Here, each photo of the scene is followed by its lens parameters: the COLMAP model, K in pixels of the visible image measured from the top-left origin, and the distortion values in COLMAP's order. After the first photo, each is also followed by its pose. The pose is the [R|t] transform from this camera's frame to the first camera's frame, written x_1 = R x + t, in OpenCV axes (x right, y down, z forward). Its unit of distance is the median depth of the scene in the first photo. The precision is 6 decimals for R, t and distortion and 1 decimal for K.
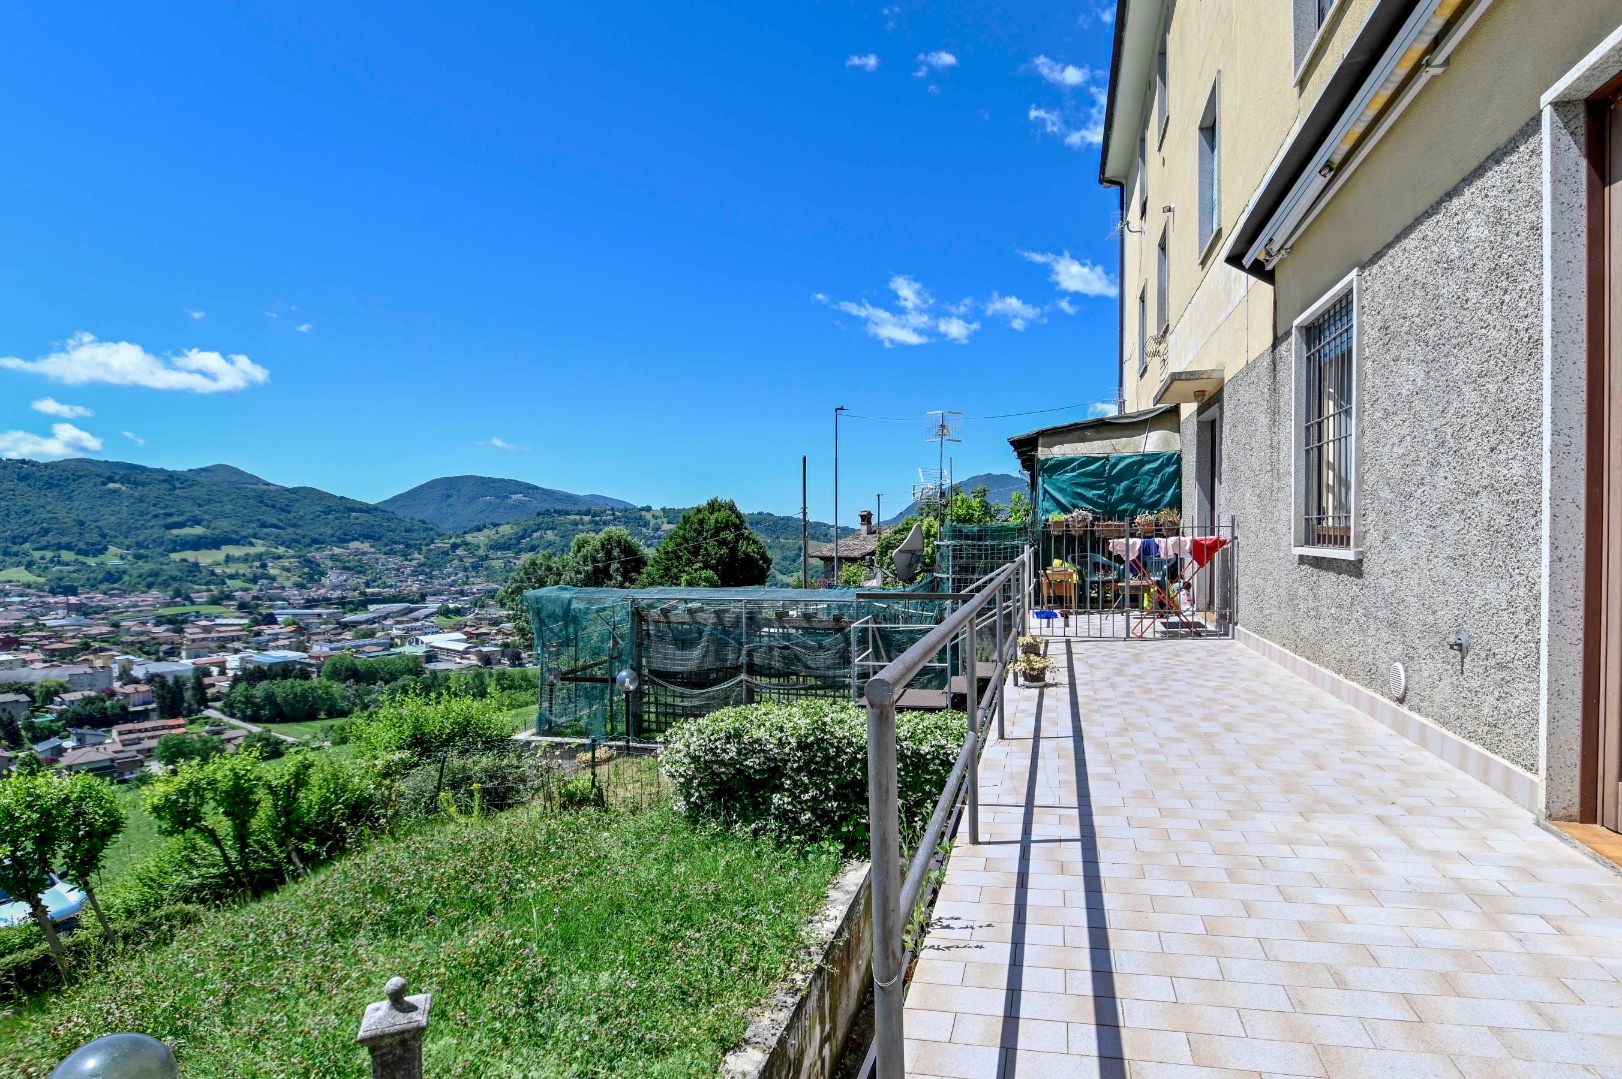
lens RADIAL K [[858.9, 0, 822.4], [0, 858.9, 553.1], [0, 0, 1]] dist [0.020527, -0.030124]
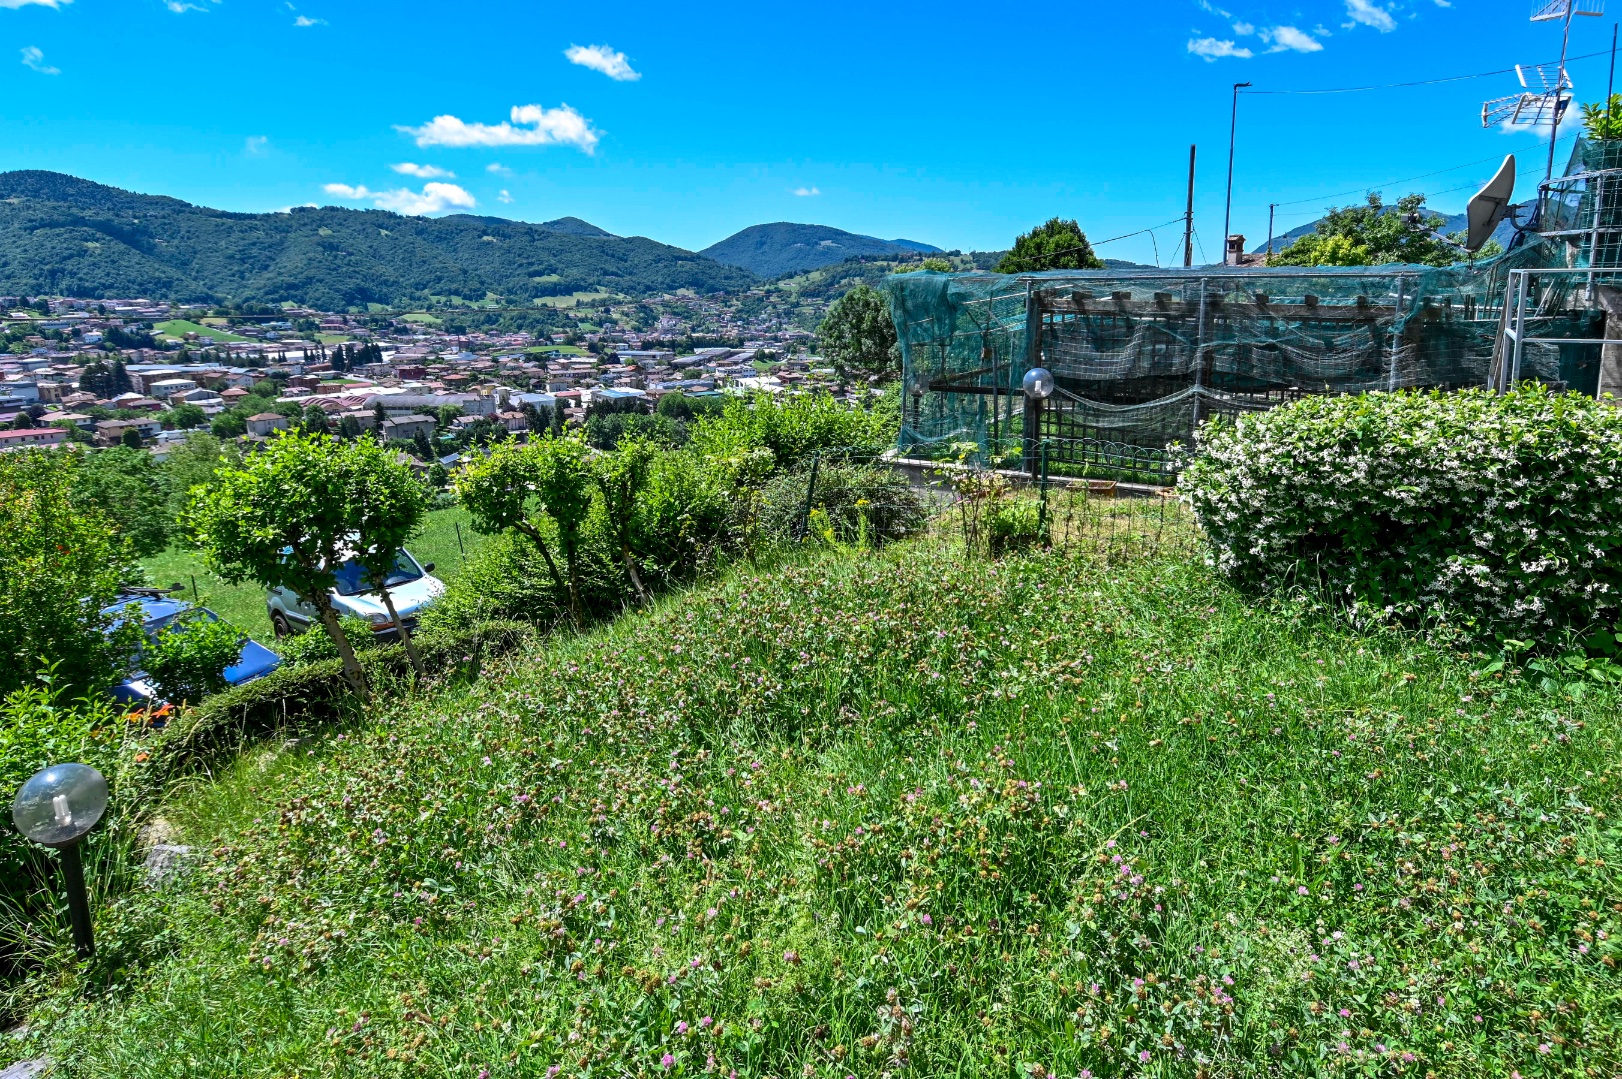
lens RADIAL K [[870.5, 0, 858.8], [0, 870.5, 478.2], [0, 0, 1]] dist [0.003254, -0.020426]
pose [[0.955416, 0.068777, -0.287140, -0.206217], [-0.012551, 0.981073, 0.193230, 0.115967], [0.294995, -0.181011, 0.938197, 0.348446]]
